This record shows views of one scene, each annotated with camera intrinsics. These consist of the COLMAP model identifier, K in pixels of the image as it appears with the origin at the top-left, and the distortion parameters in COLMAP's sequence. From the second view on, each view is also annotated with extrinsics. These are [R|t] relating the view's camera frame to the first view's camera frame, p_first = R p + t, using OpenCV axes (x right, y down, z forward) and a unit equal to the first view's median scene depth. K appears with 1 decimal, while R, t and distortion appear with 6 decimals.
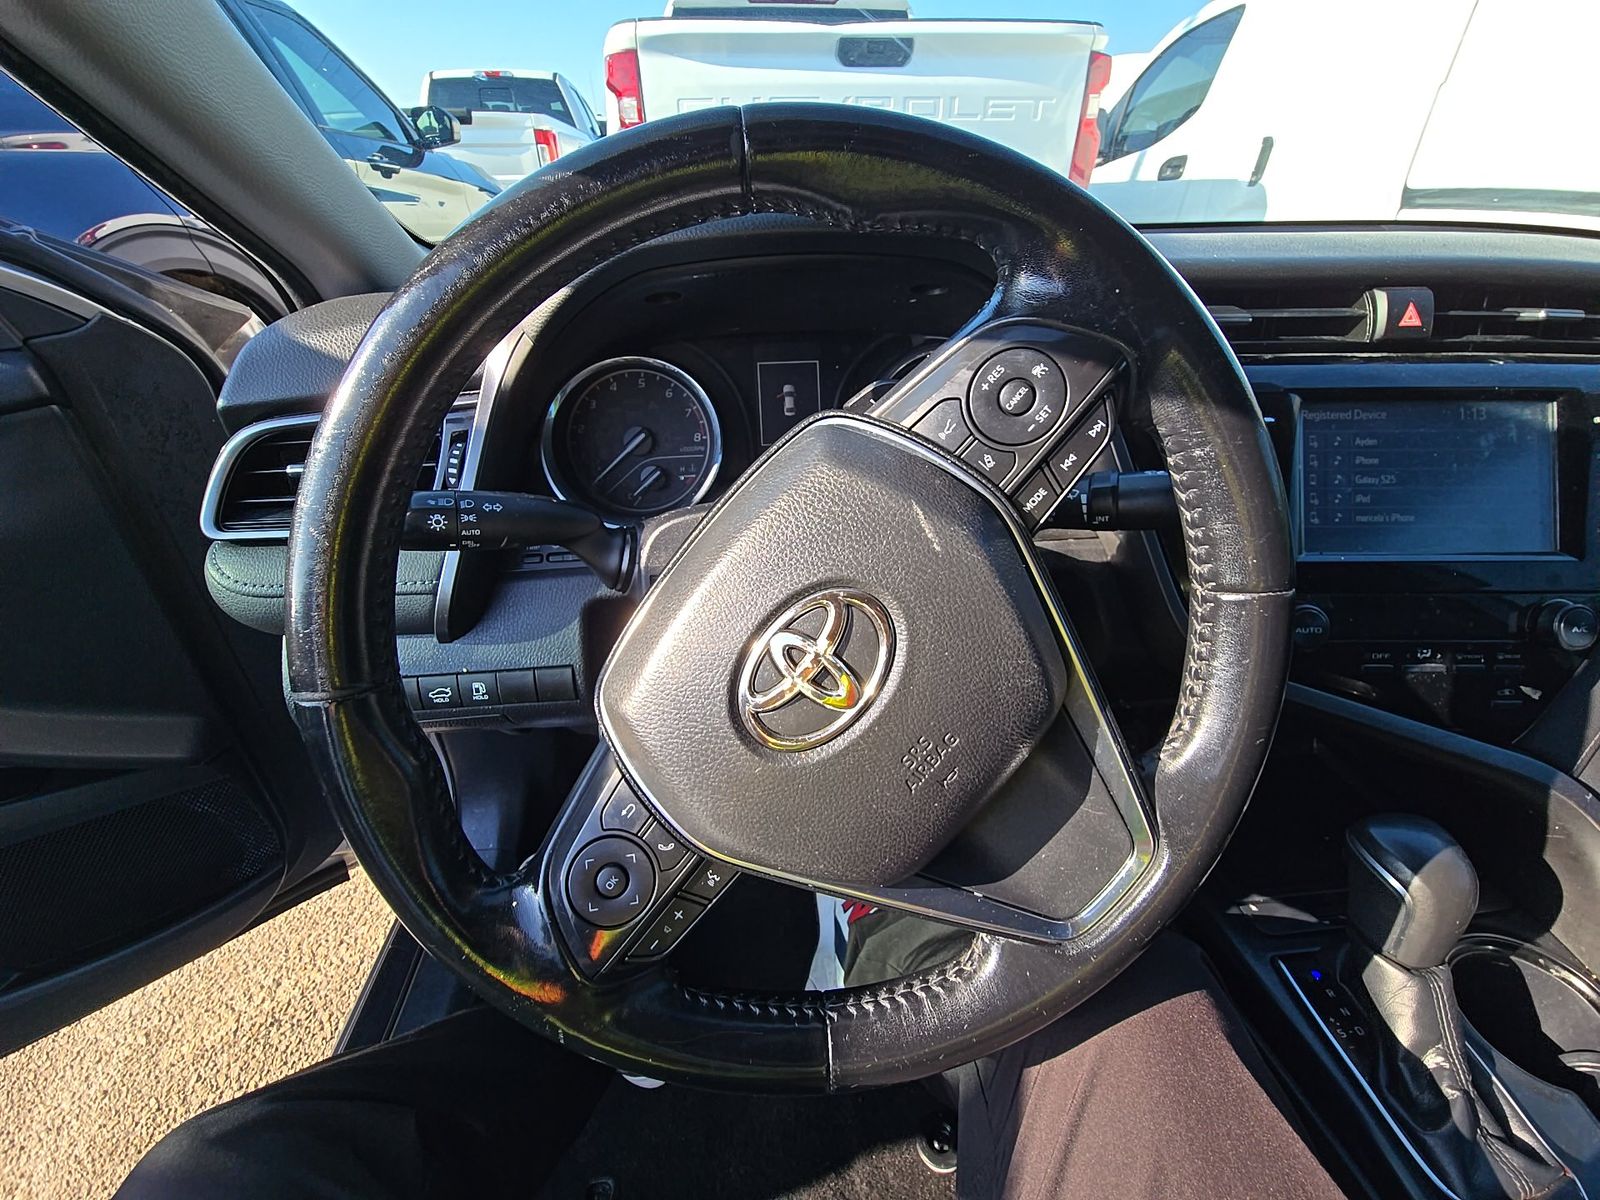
lens RADIAL K [[652.8, 0, 797.0], [0, 652.8, 590.6], [0, 0, 1]] dist [-0.002452, -0.006048]
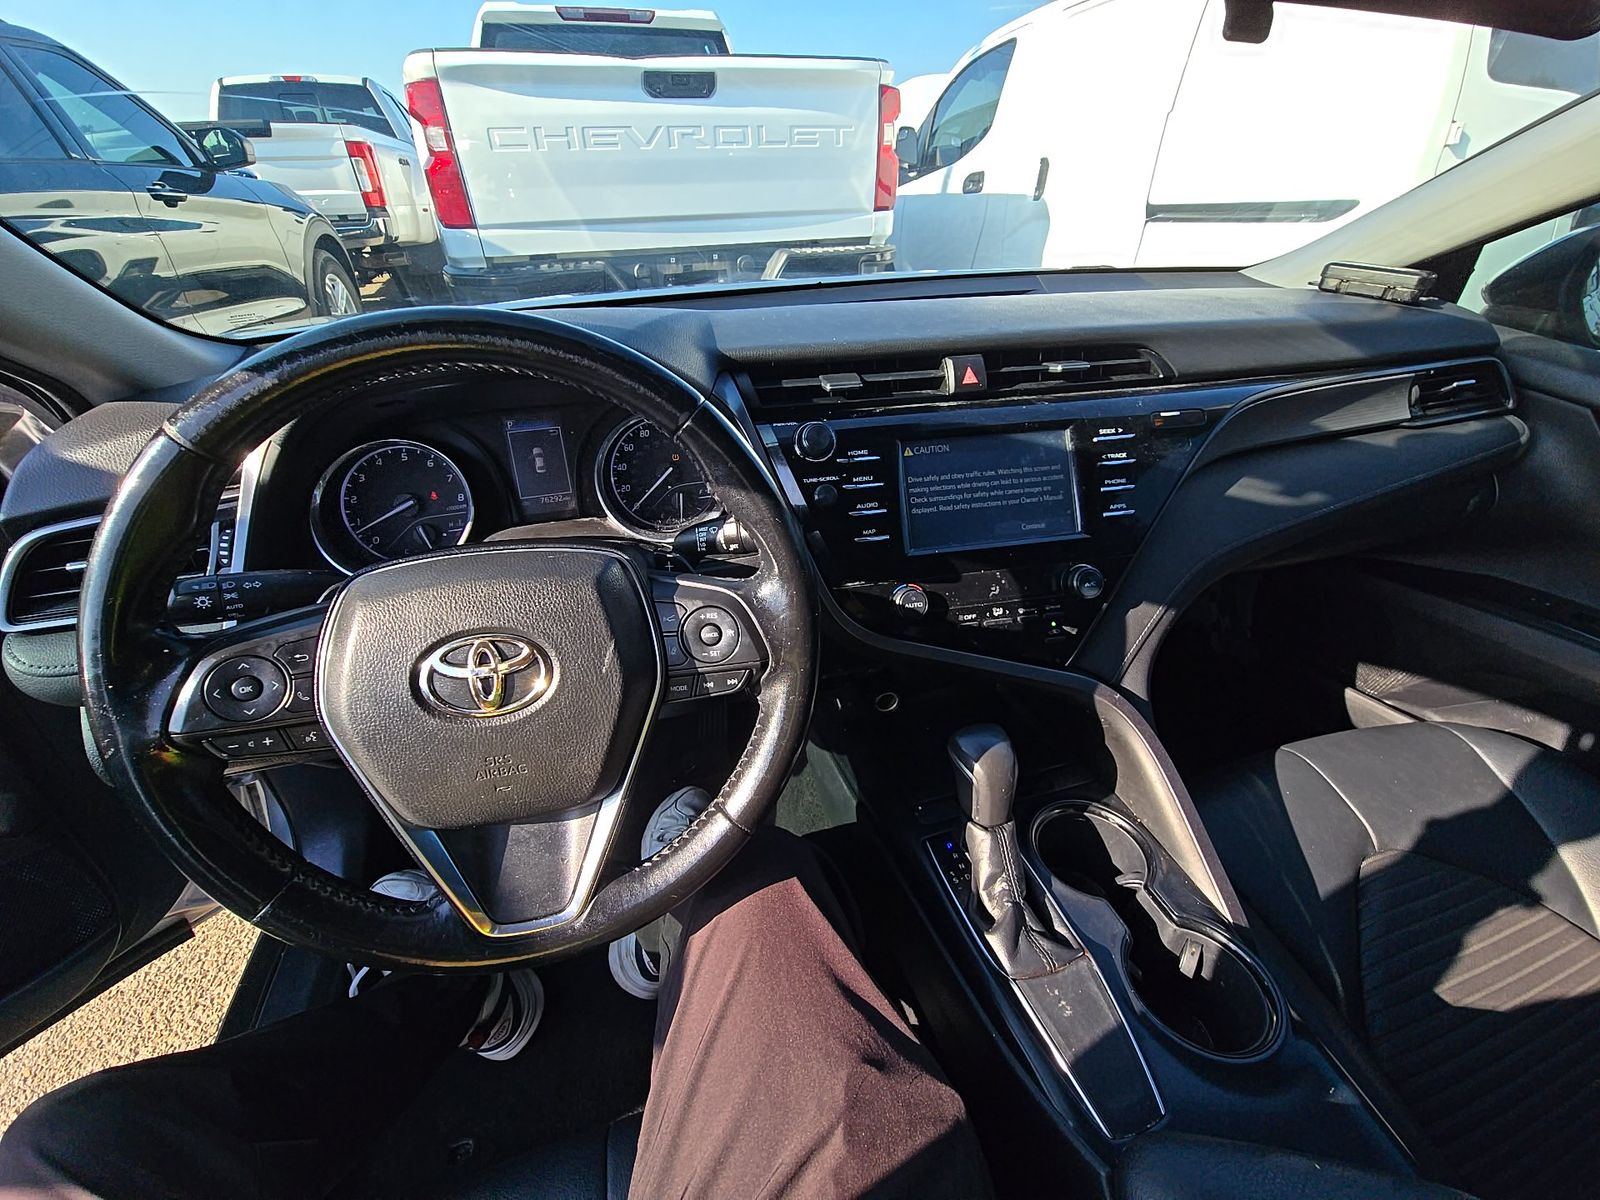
lens RADIAL K [[652.8, 0, 803.1], [0, 652.8, 589.8], [0, 0, 1]] dist [-0.002452, -0.006048]
pose [[0.980804, -0.106909, 0.163074, 0.250094], [0.106946, 0.994228, 0.008577, -0.008104], [-0.163050, 0.009028, 0.986577, -0.283212]]
